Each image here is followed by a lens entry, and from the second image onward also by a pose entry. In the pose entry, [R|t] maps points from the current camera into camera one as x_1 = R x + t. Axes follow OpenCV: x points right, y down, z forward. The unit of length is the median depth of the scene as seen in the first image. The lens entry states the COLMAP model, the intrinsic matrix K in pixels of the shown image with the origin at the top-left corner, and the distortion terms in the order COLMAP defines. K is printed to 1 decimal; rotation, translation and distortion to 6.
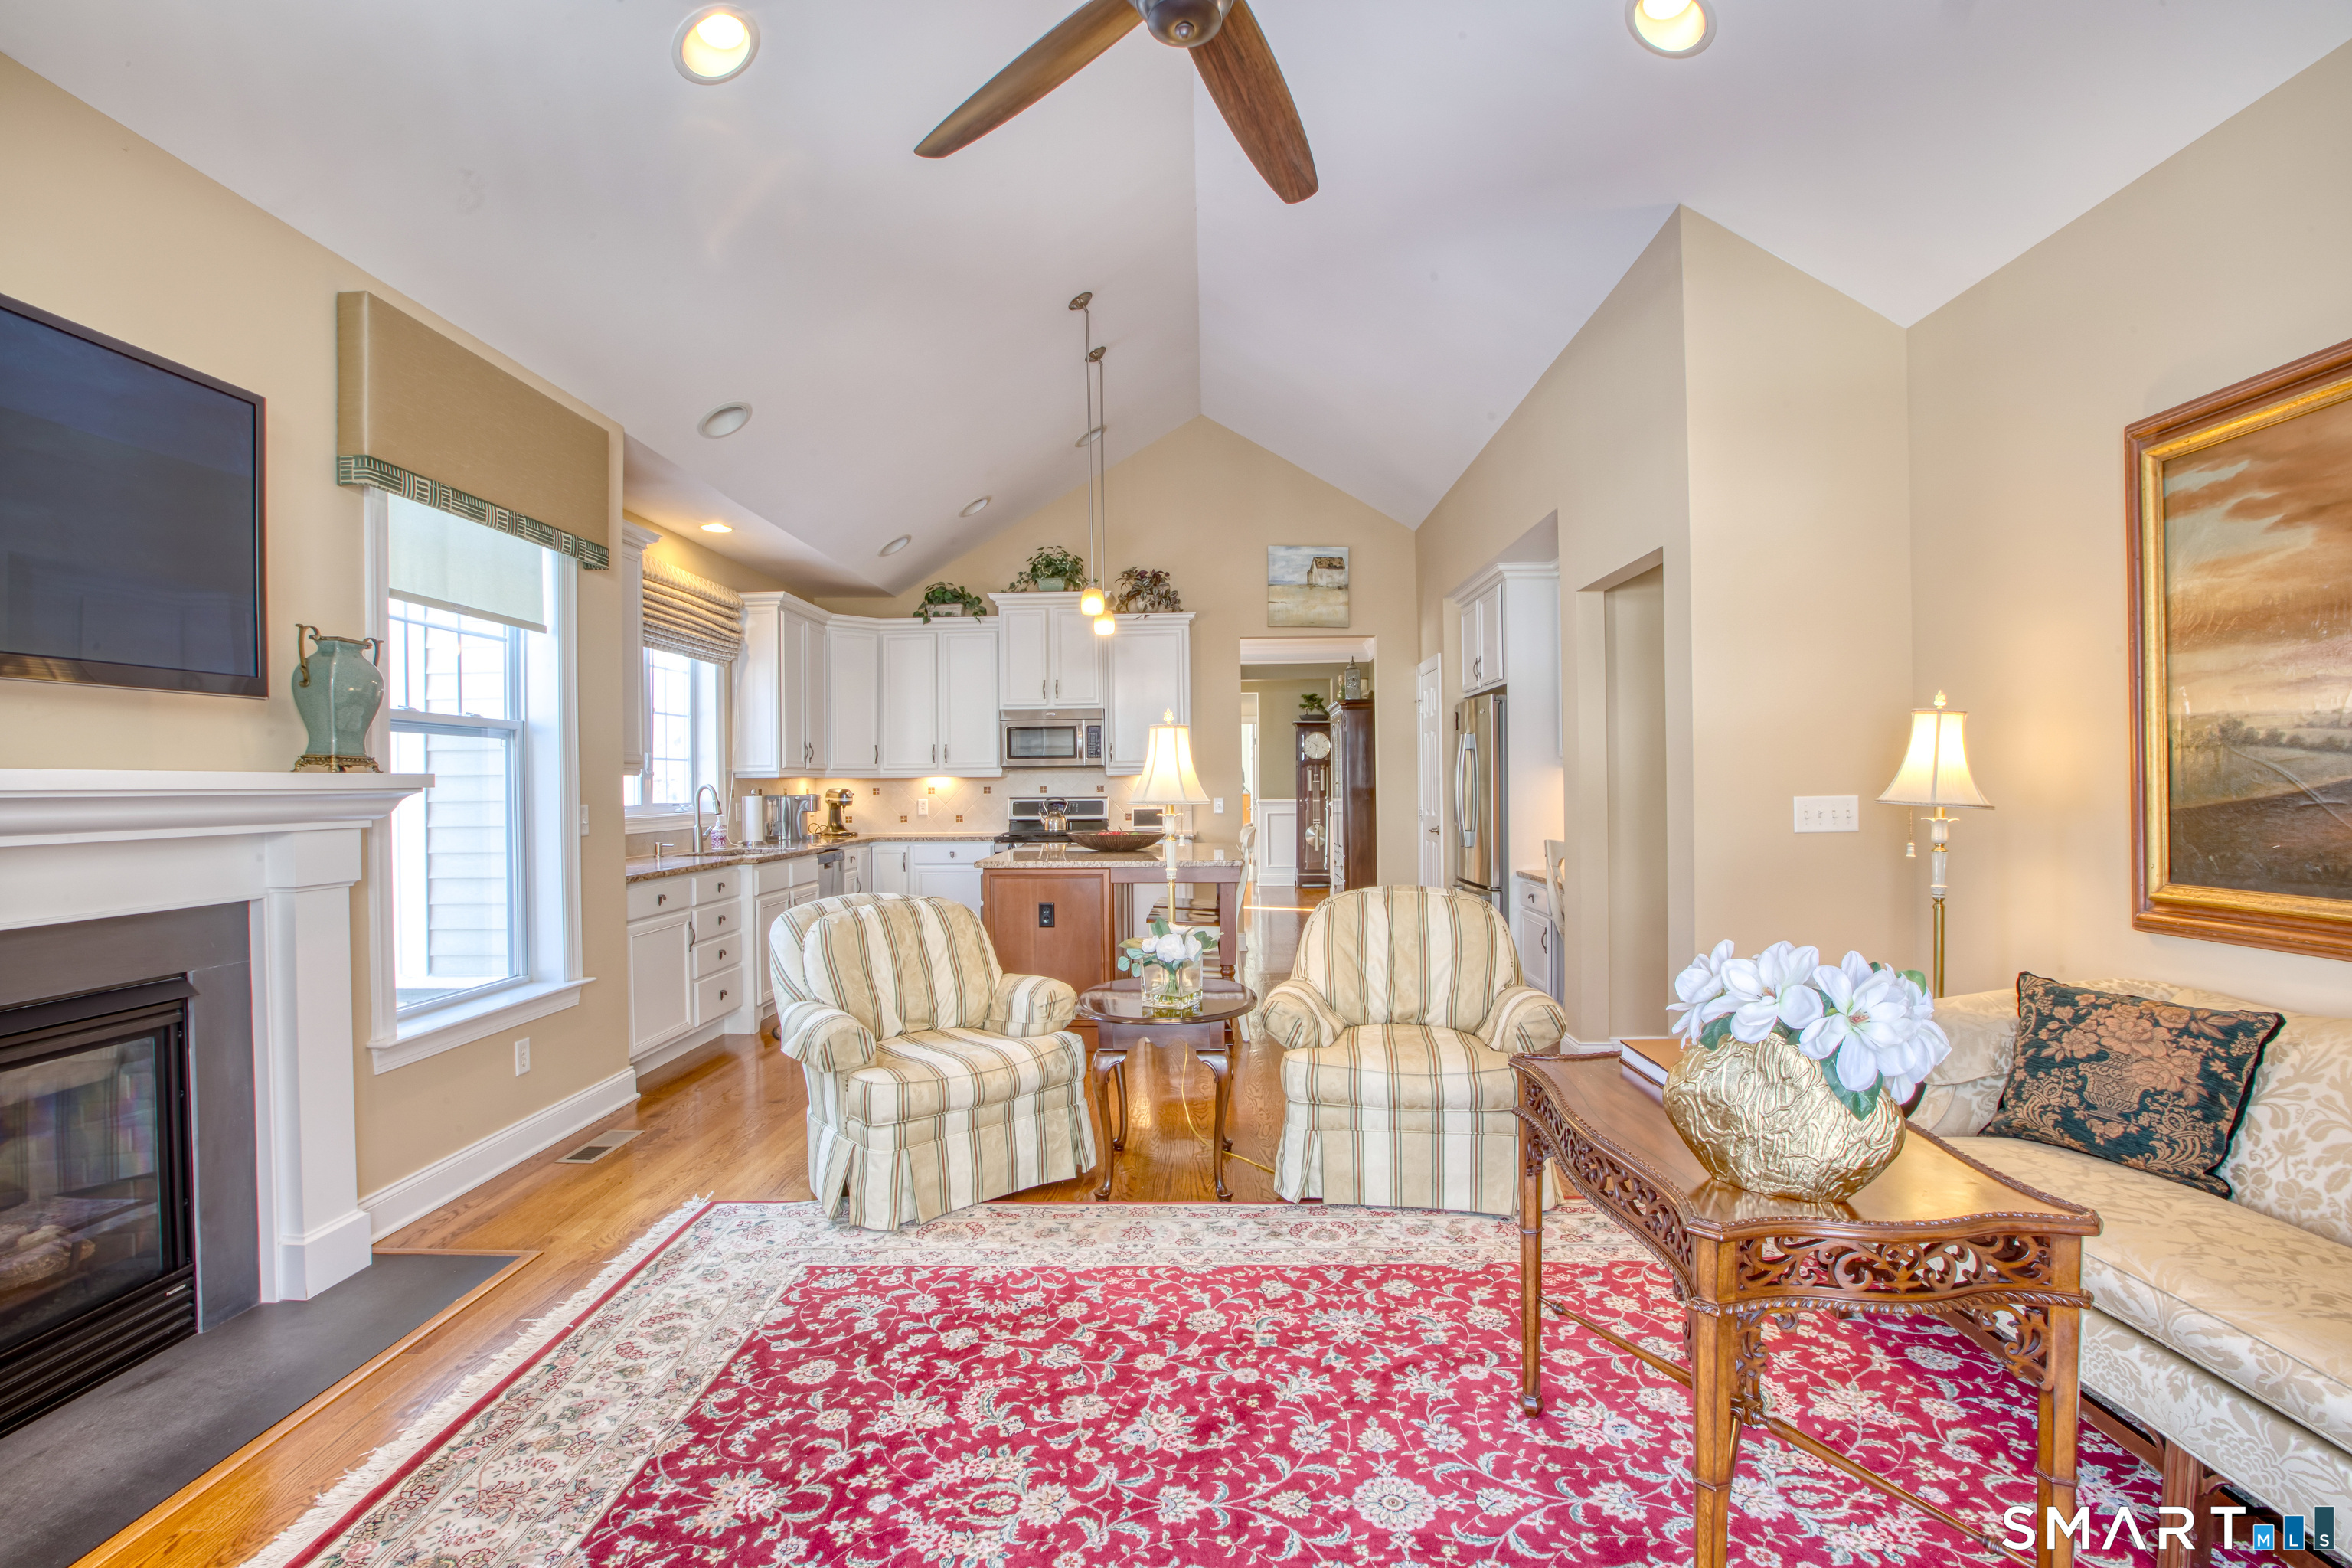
lens RADIAL K [[1061.8, 0, 1173.5], [0, 1061.8, 797.1], [0, 0, 1]] dist [-0.047377, 0.012884]
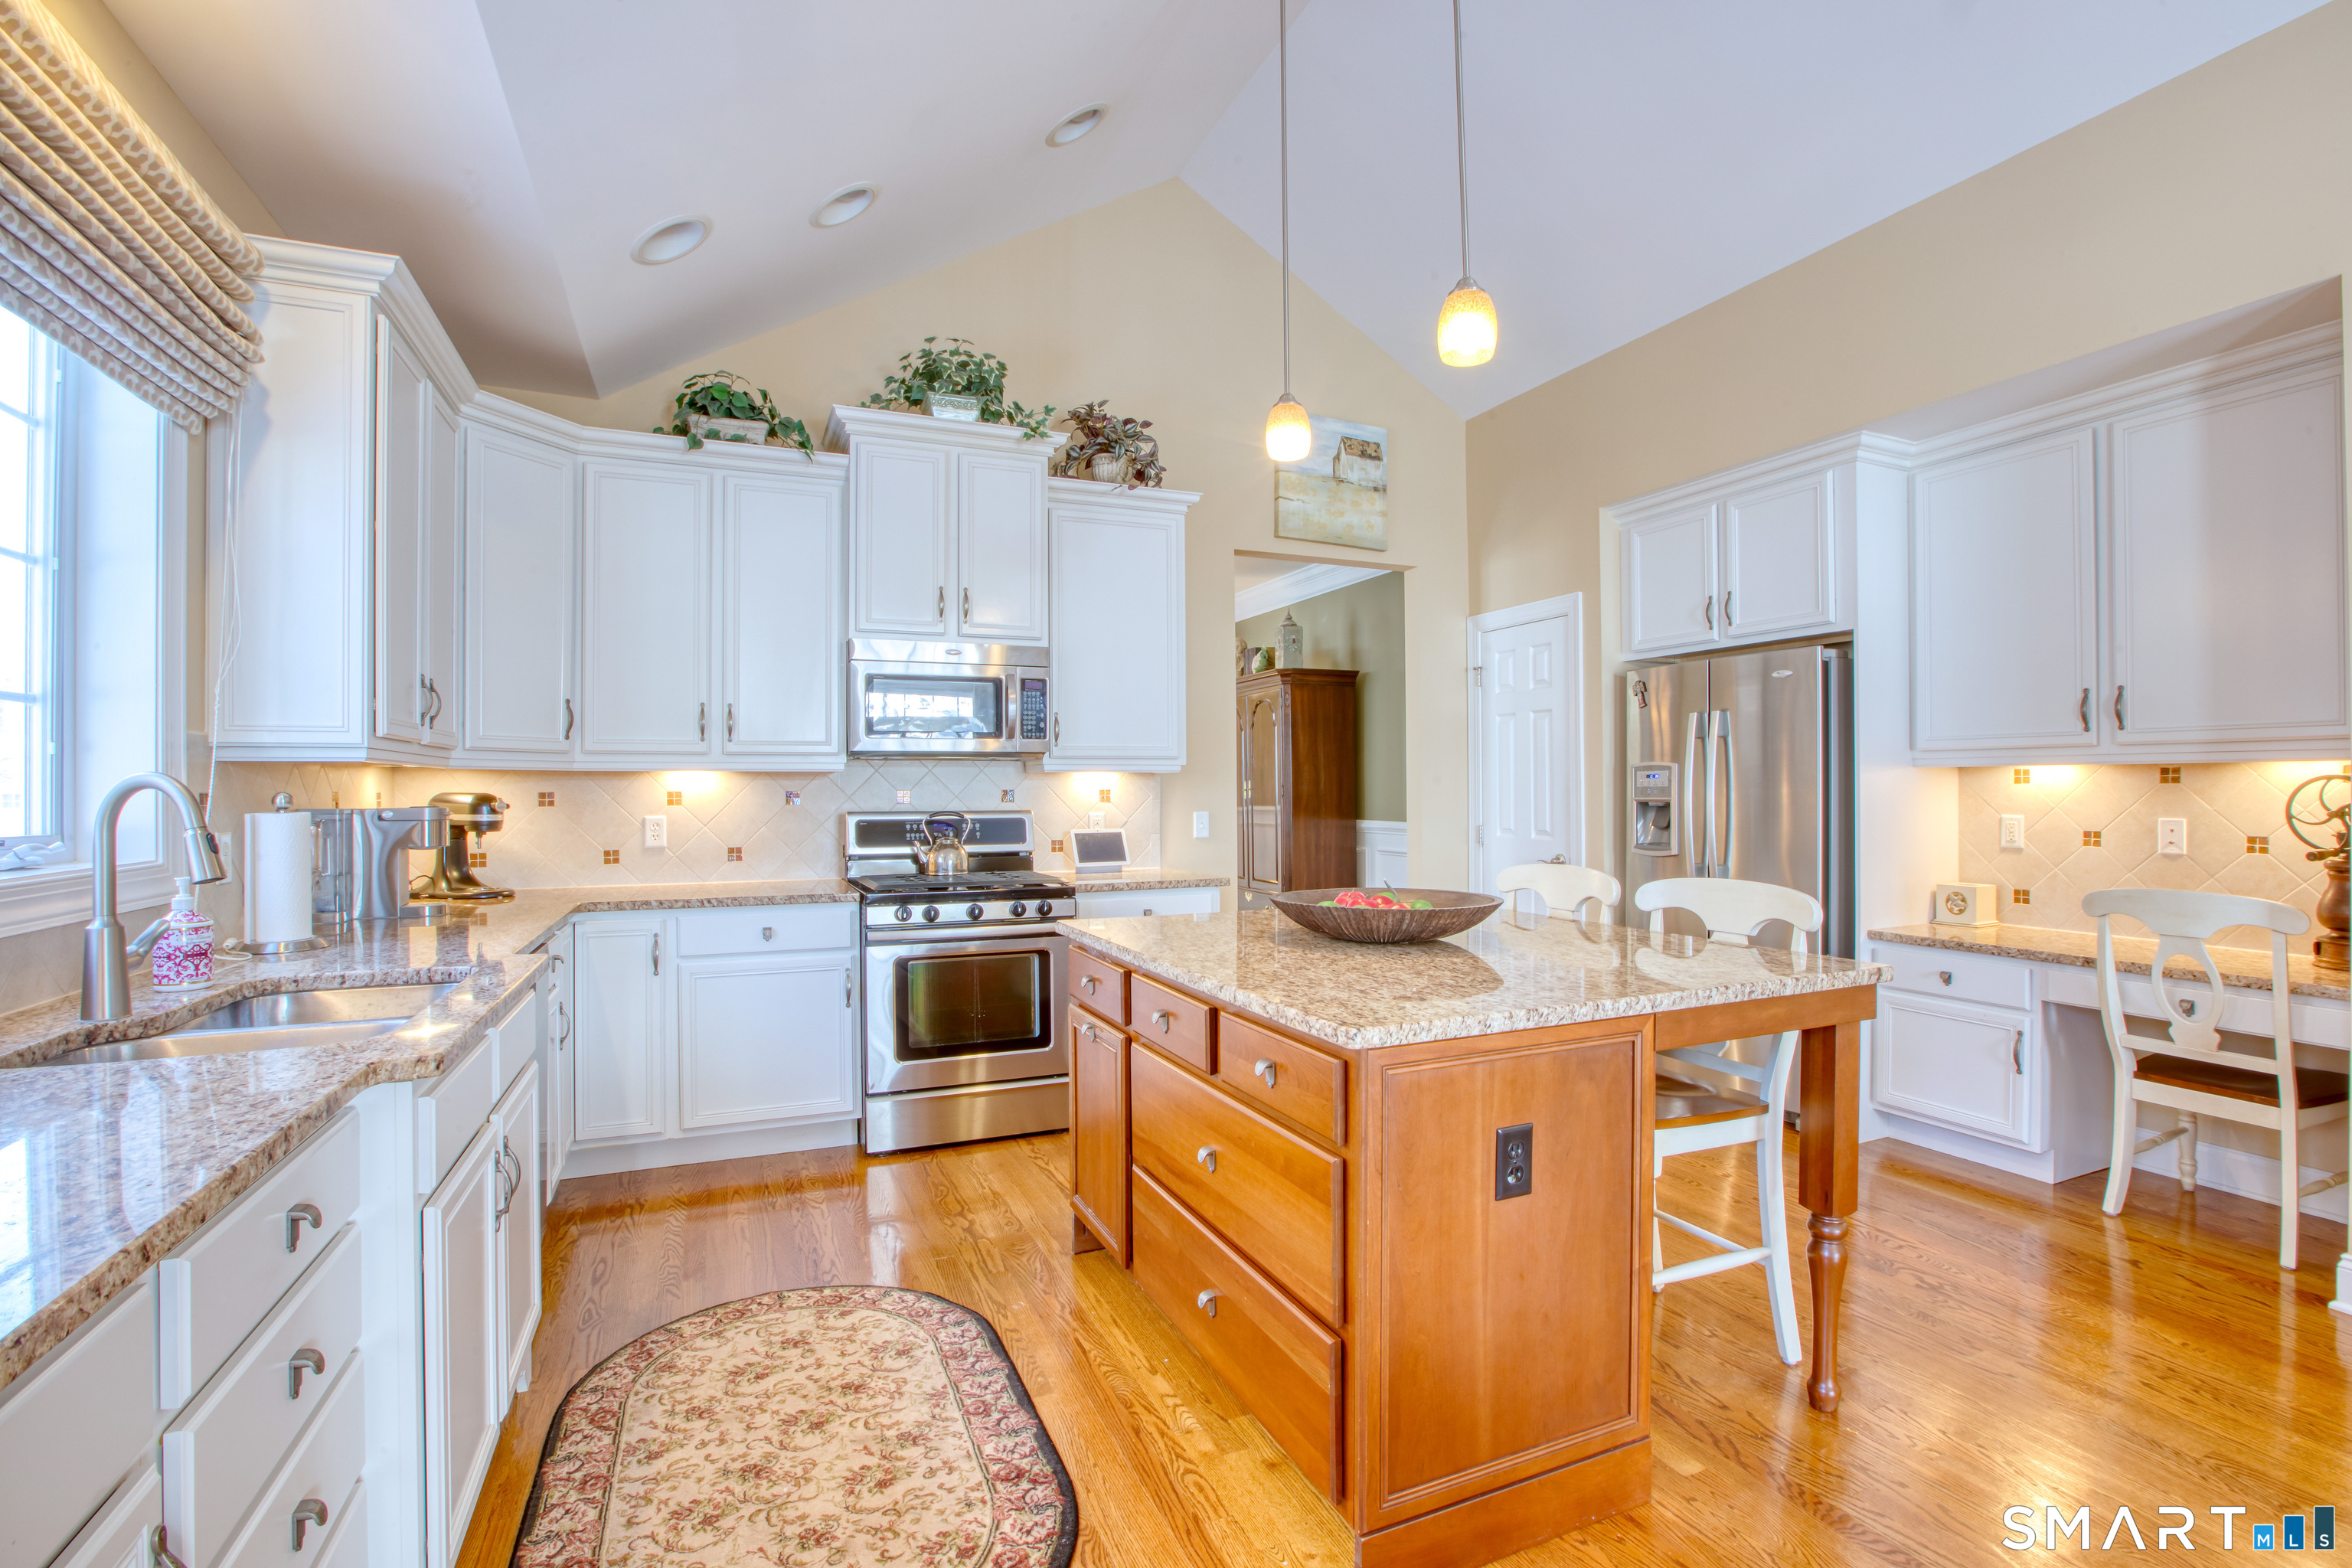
lens RADIAL K [[1061.8, 0, 1180.0], [0, 1061.8, 789.2], [0, 0, 1]] dist [-0.047377, 0.012884]
pose [[0.903654, 0.006619, 0.428211, -0.691780], [0.000574, 0.999861, -0.016665, -0.006609], [-0.428262, 0.015305, 0.903525, 1.408443]]
